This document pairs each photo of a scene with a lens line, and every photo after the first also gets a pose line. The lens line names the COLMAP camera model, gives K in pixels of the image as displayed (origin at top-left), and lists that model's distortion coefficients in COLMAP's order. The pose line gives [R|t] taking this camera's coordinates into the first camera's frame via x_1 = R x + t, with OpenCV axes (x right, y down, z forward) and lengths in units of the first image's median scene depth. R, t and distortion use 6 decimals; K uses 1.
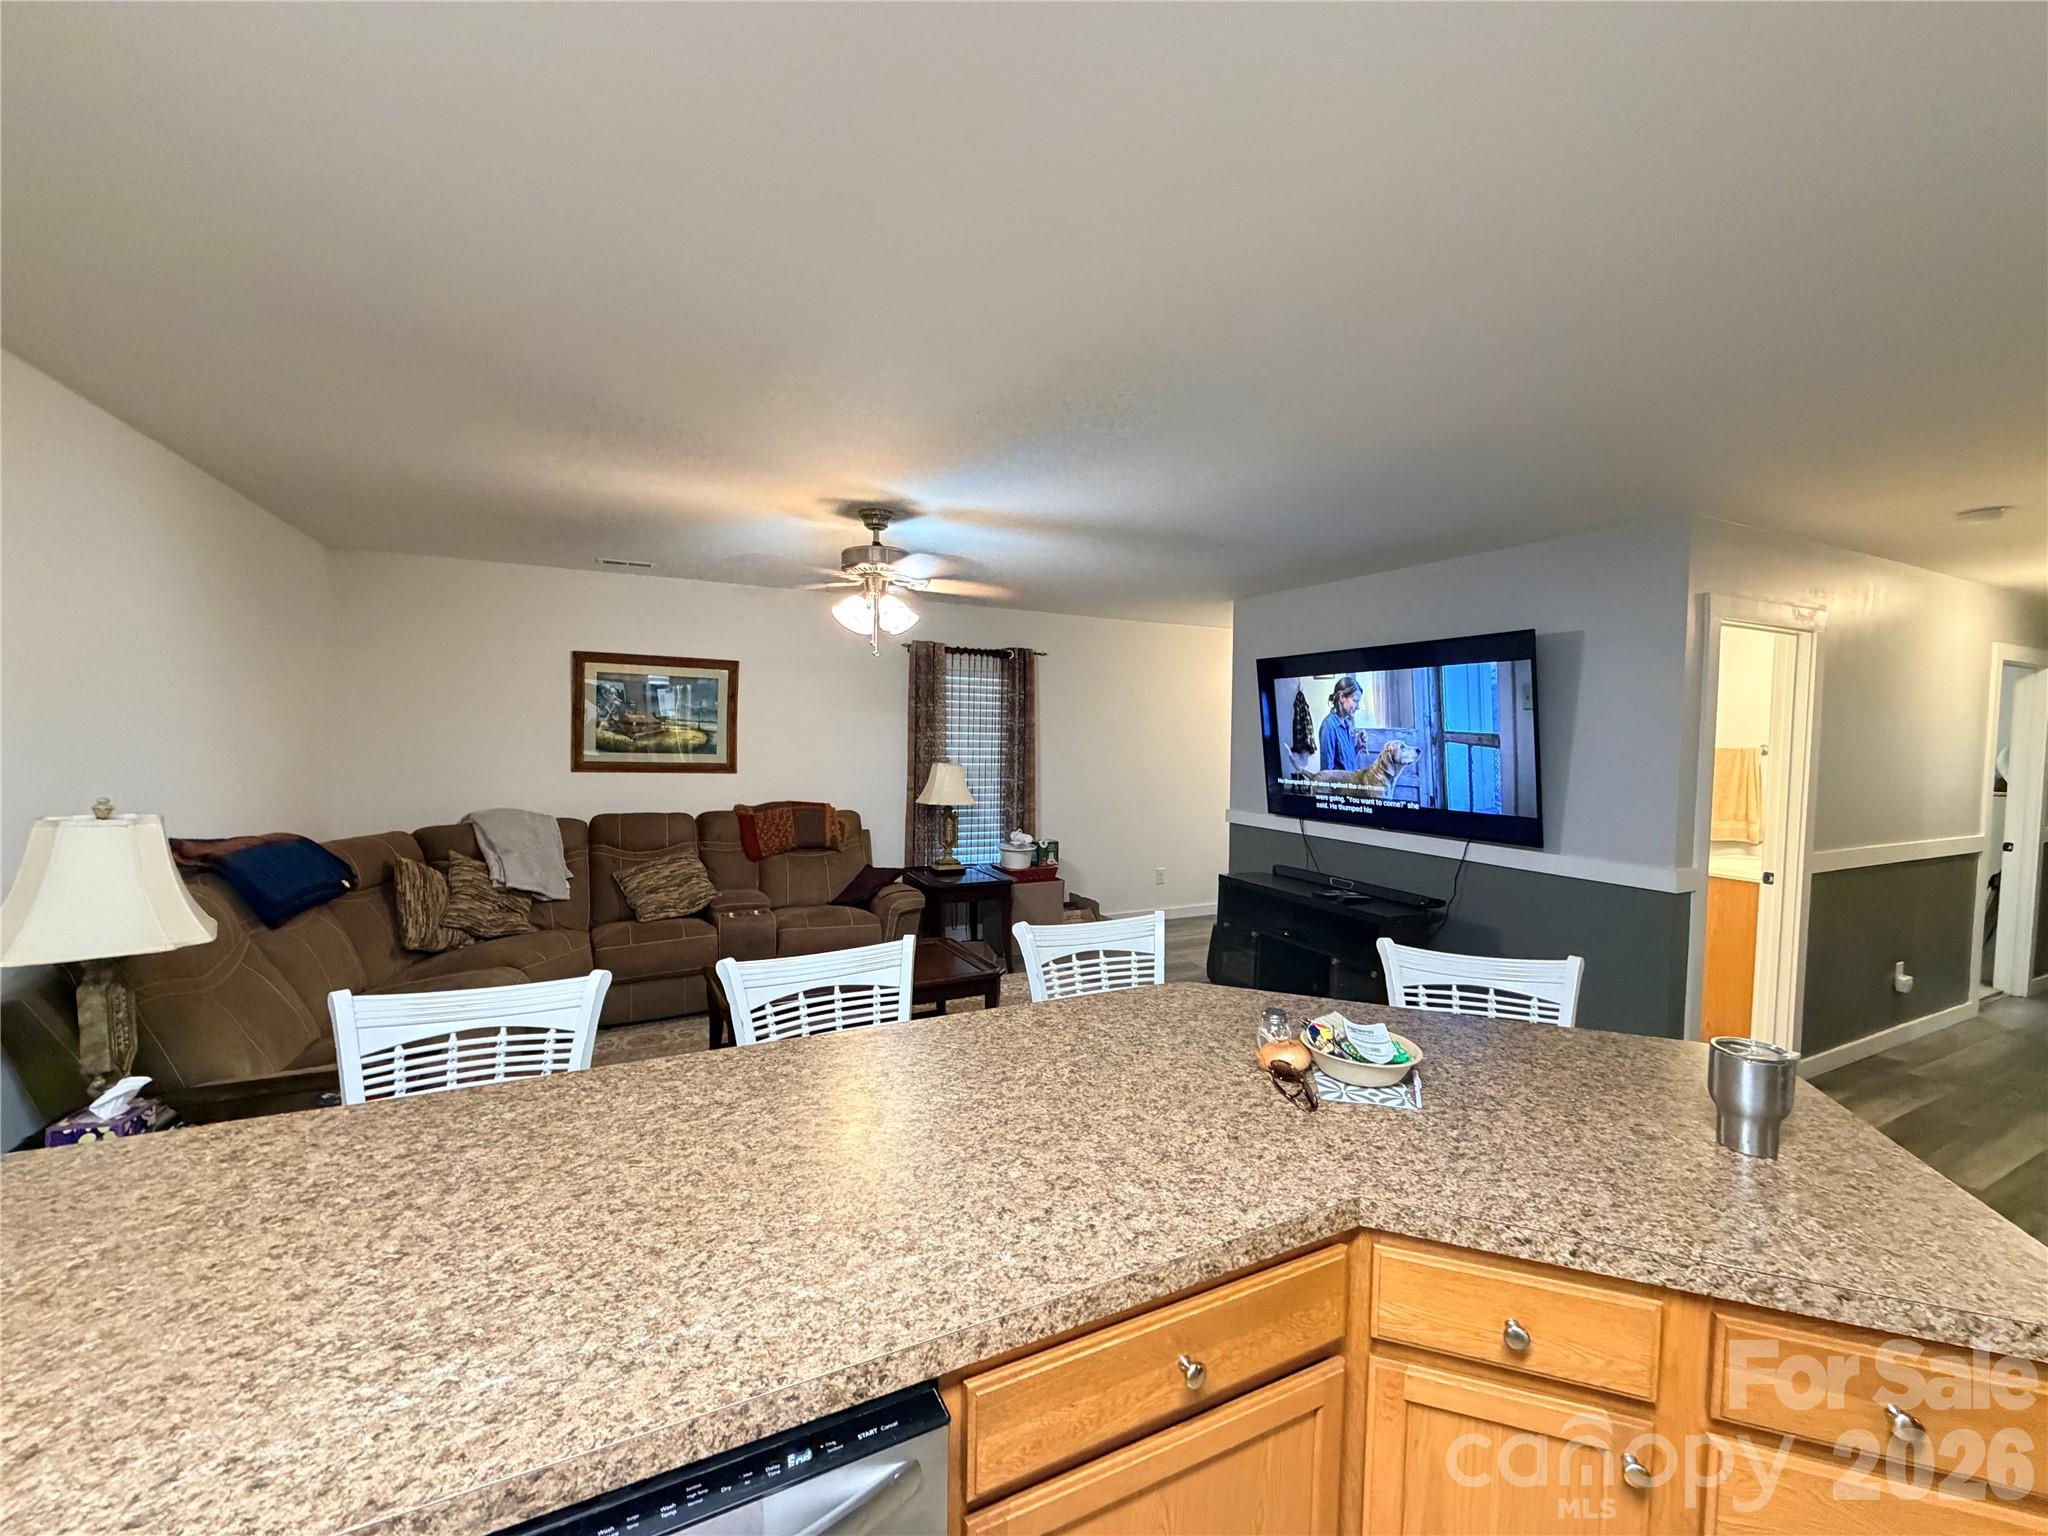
lens RADIAL K [[816.8, 0, 1016.4], [0, 816.8, 767.9], [0, 0, 1]] dist [-0.000653, 0.000086]
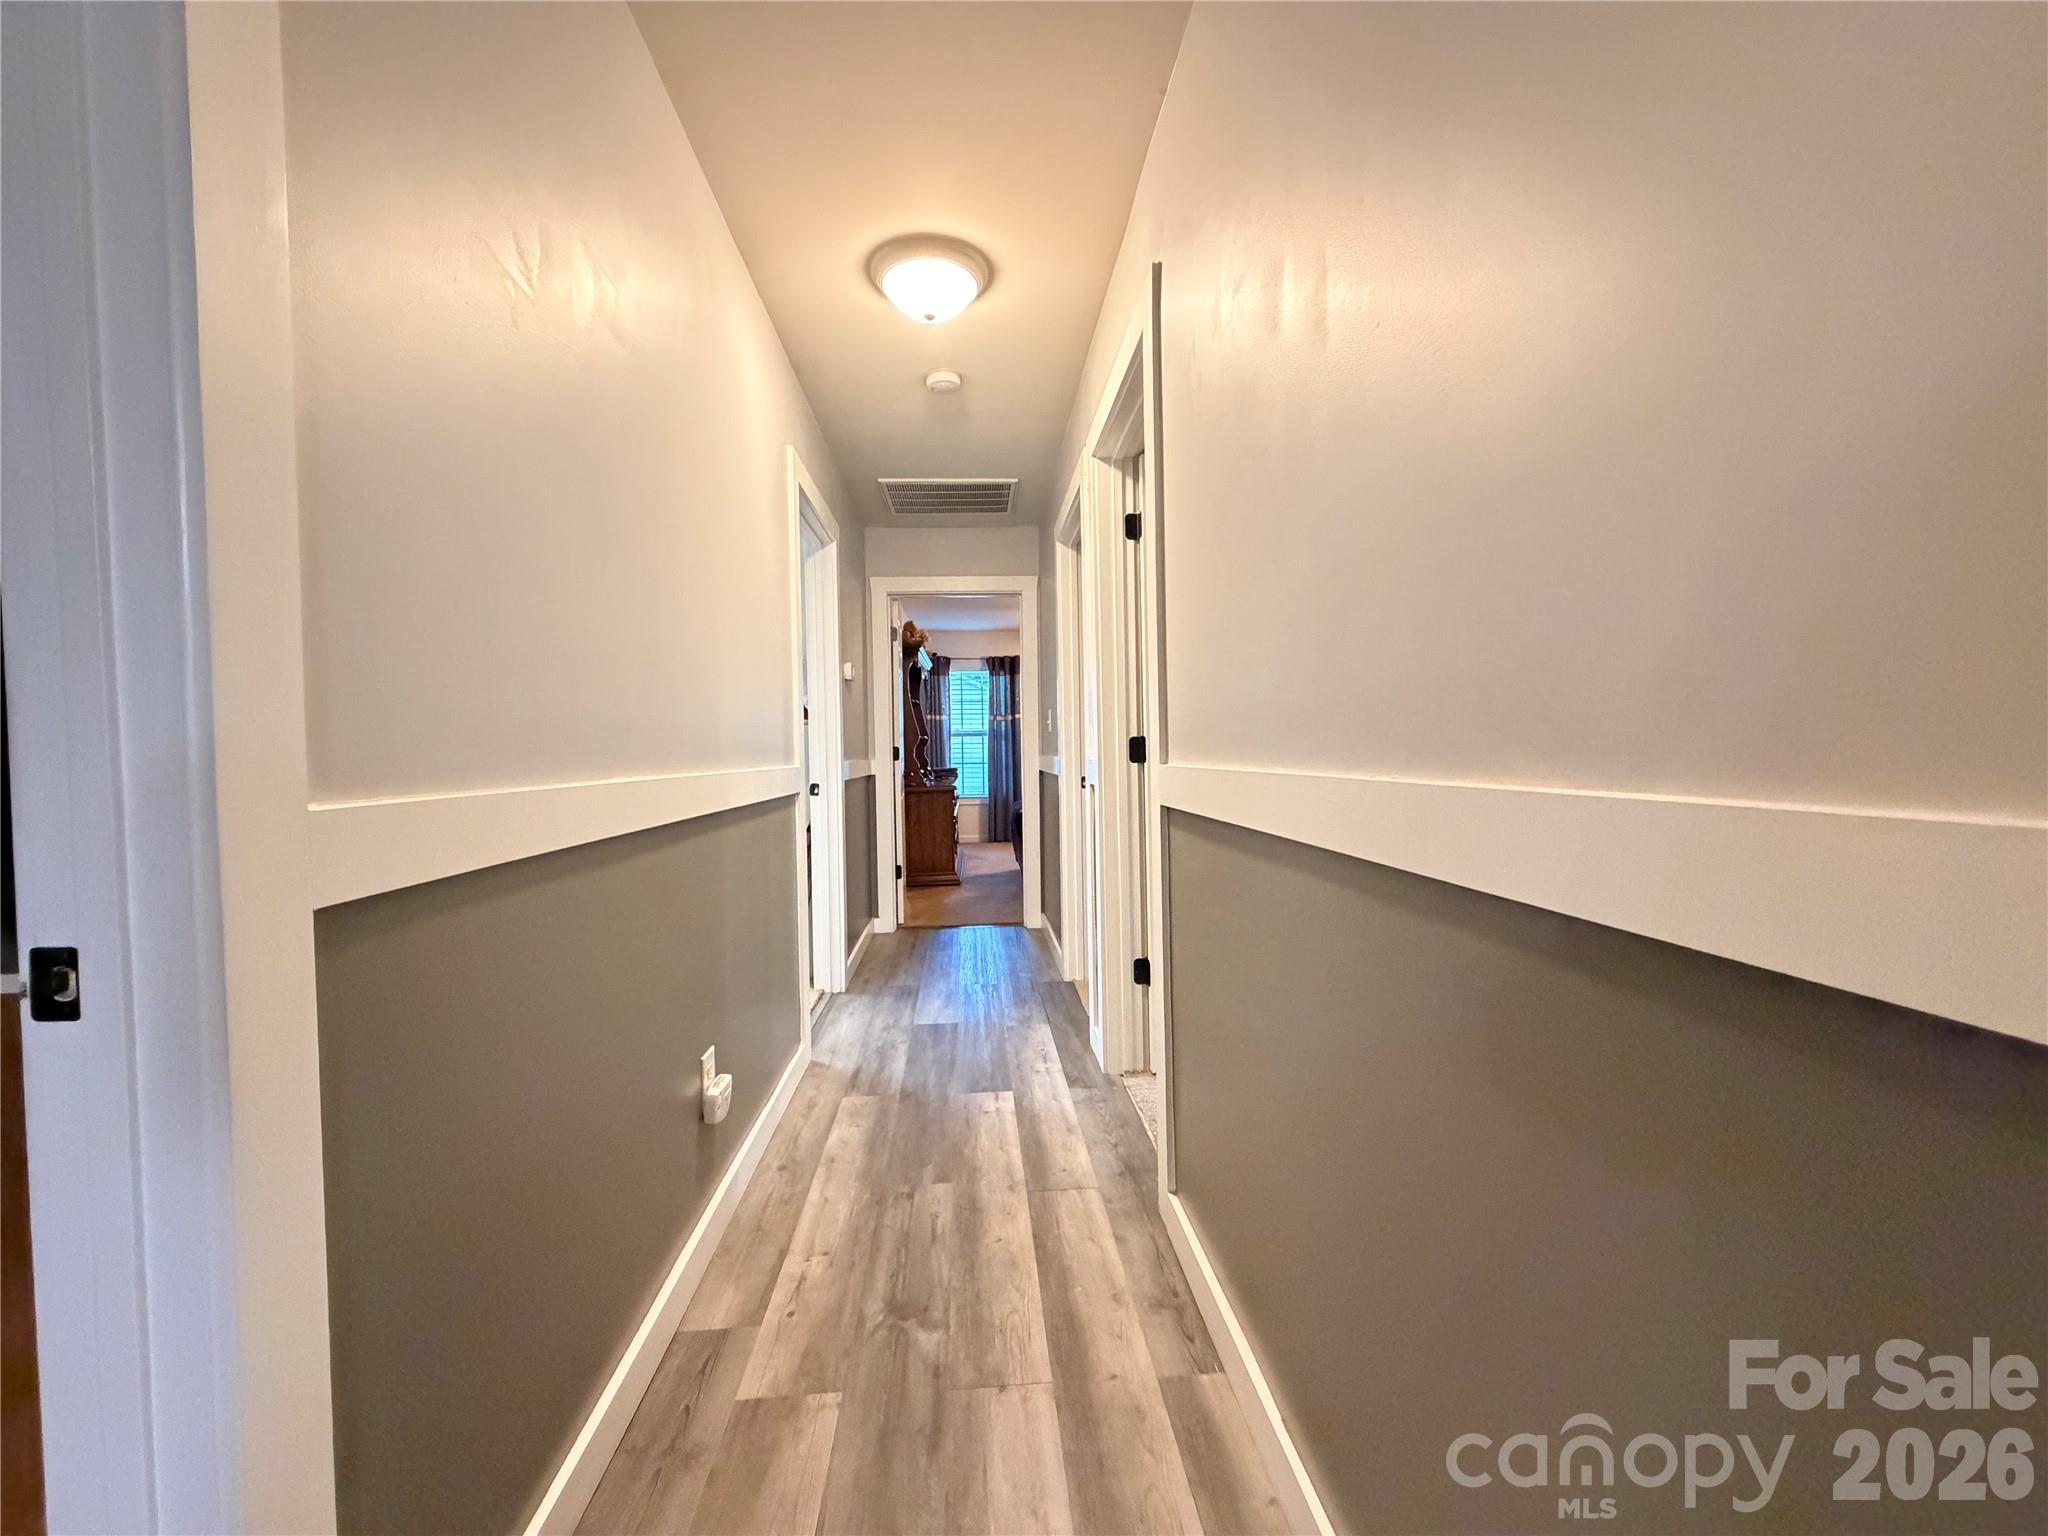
lens RADIAL K [[816.8, 0, 1016.4], [0, 816.8, 767.9], [0, 0, 1]] dist [-0.000653, 0.000086]
pose [[0.394775, -0.046597, 0.917596, 0.764432], [0.065809, 0.997582, 0.022346, 0.094093], [-0.916418, 0.051565, 0.396887, 0.678579]]
